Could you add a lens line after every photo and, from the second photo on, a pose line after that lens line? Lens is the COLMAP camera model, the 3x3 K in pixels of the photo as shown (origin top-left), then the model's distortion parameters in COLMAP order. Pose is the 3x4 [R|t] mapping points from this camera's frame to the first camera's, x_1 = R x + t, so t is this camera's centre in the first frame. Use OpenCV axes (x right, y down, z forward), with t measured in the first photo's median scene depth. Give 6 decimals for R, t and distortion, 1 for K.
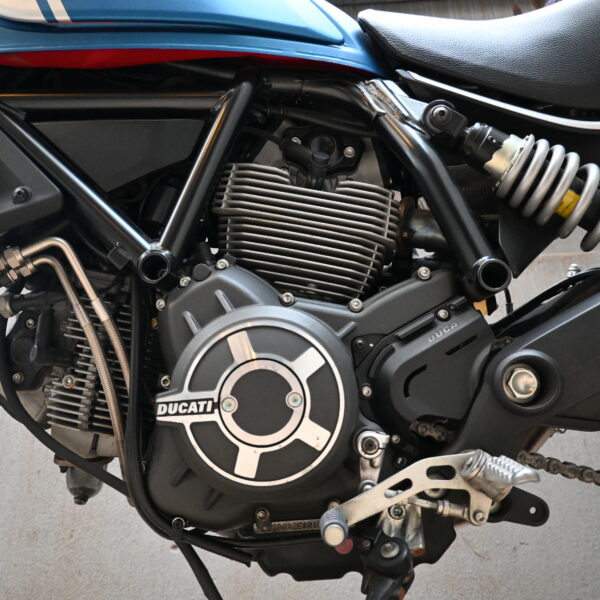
lens RADIAL K [[612.0, 0, 304.0], [0, 612.0, 312.1], [0, 0, 1]] dist [-0.003990, 0.000000]
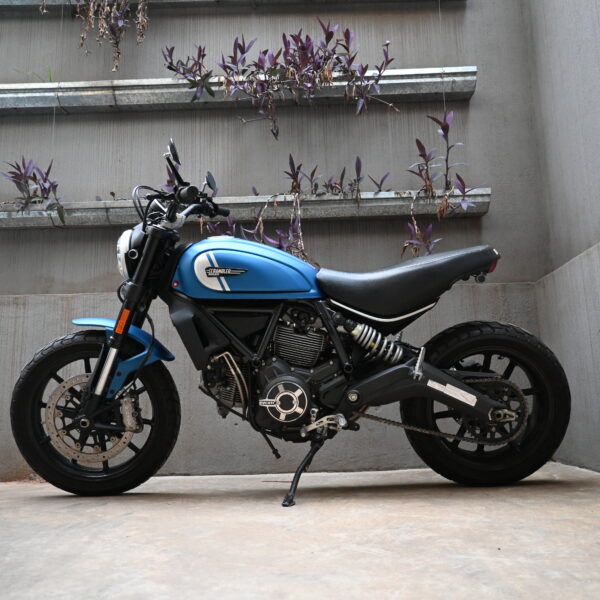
lens RADIAL K [[612.0, 0, 297.4], [0, 612.0, 300.4], [0, 0, 1]] dist [-0.003990, 0.000000]
pose [[0.999801, 0.016236, 0.011576, -0.052777], [-0.018265, 0.978612, 0.204903, -1.291445], [-0.008002, -0.205073, 0.978714, -2.709260]]
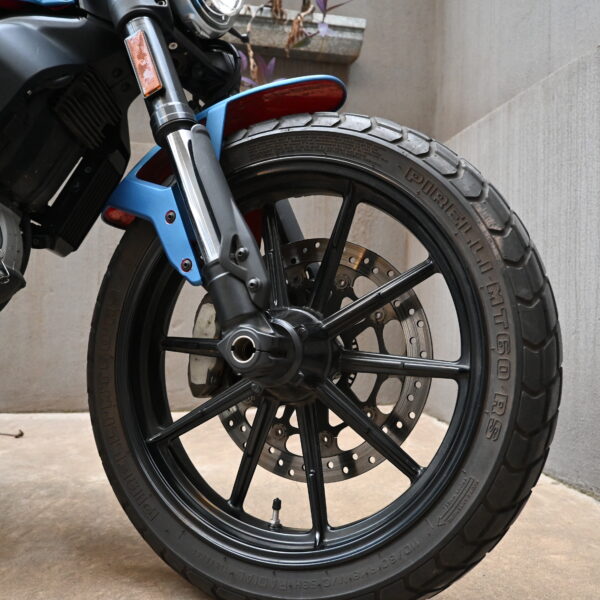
lens RADIAL K [[612.0, 0, 299.6], [0, 612.0, 302.2], [0, 0, 1]] dist [-0.003990, 0.000000]
pose [[0.971519, 0.068320, 0.226899, 0.628484], [-0.147404, 0.923963, 0.352937, -0.817347], [-0.185534, -0.376331, 0.907718, -1.075373]]
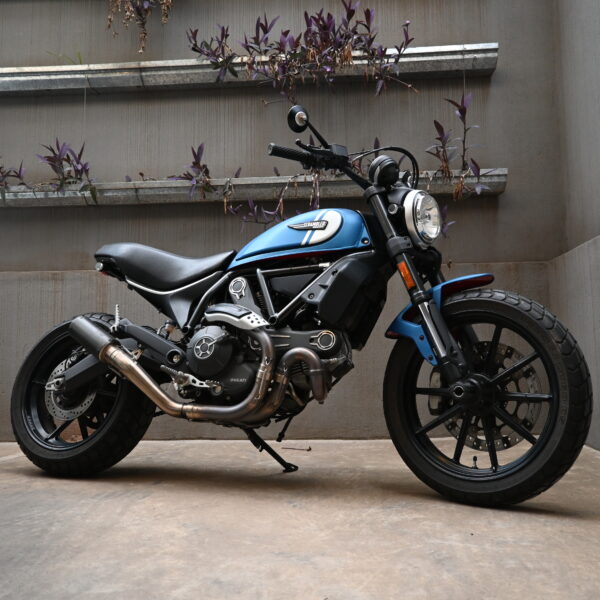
lens RADIAL K [[612.0, 0, 297.0], [0, 612.0, 299.7], [0, 0, 1]] dist [-0.003990, 0.000000]
pose [[0.998810, 0.023965, -0.042470, 0.084902], [-0.010664, 0.957174, 0.289318, -1.650845], [0.047585, -0.288521, 0.956290, -2.926781]]
